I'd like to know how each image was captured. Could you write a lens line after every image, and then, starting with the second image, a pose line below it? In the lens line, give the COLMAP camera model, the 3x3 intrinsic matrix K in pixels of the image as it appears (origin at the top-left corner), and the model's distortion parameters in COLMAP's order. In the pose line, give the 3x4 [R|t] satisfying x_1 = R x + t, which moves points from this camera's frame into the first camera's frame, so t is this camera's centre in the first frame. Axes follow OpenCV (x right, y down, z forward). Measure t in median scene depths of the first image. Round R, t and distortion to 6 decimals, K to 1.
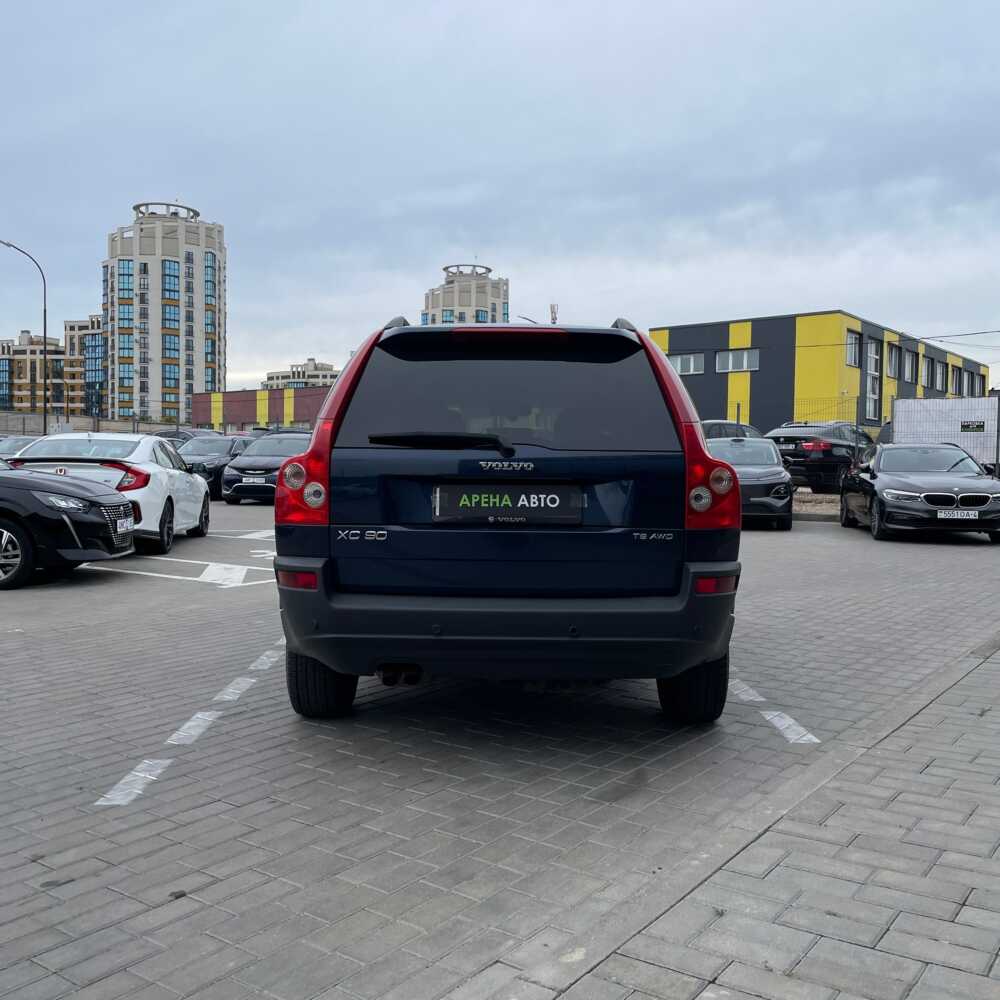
lens RADIAL K [[1017.7, 0, 504.7], [0, 1017.7, 489.9], [0, 0, 1]] dist [0.092880, -0.134053]
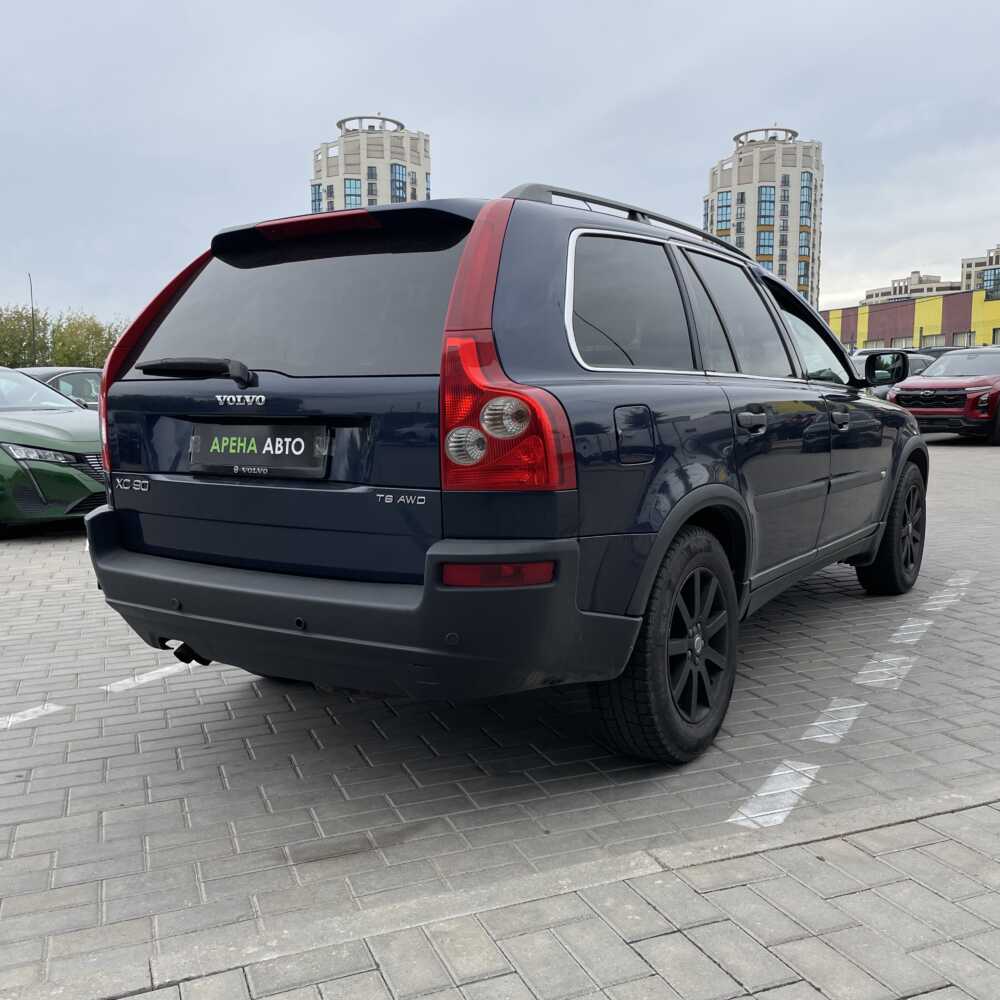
lens RADIAL K [[1017.7, 0, 504.7], [0, 1017.7, 489.9], [0, 0, 1]] dist [0.092880, -0.134053]
pose [[0.837272, 0.034643, -0.545688, 0.572505], [0.009459, 0.996924, 0.077802, -0.013885], [0.546705, -0.070304, 0.834369, 0.454445]]
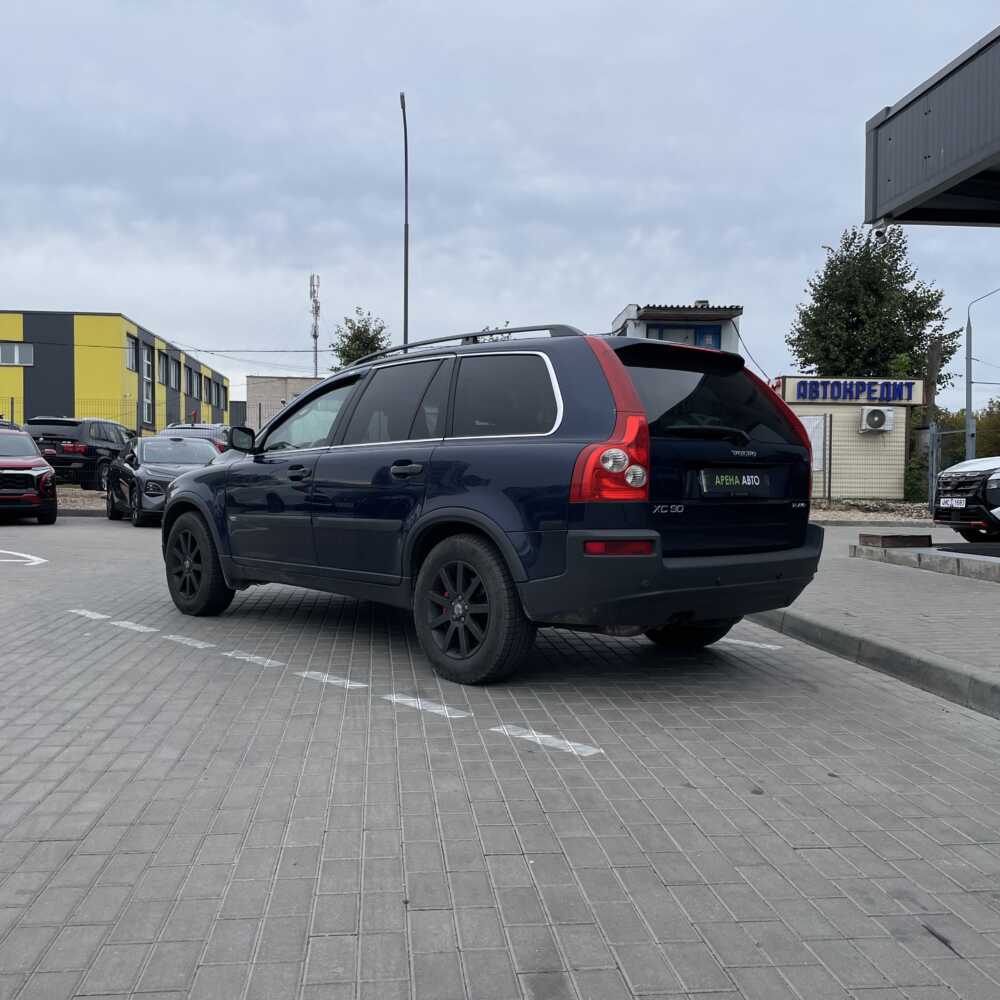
lens RADIAL K [[1000.9, 0, 500.0], [0, 1000.9, 500.0], [0, 0, 1]] dist [0.082139, -0.104480]
pose [[0.720674, -0.015545, 0.693100, -1.108300], [0.010995, 0.999879, 0.010993, 0.018226], [-0.693187, -0.000301, 0.720758, 0.270286]]
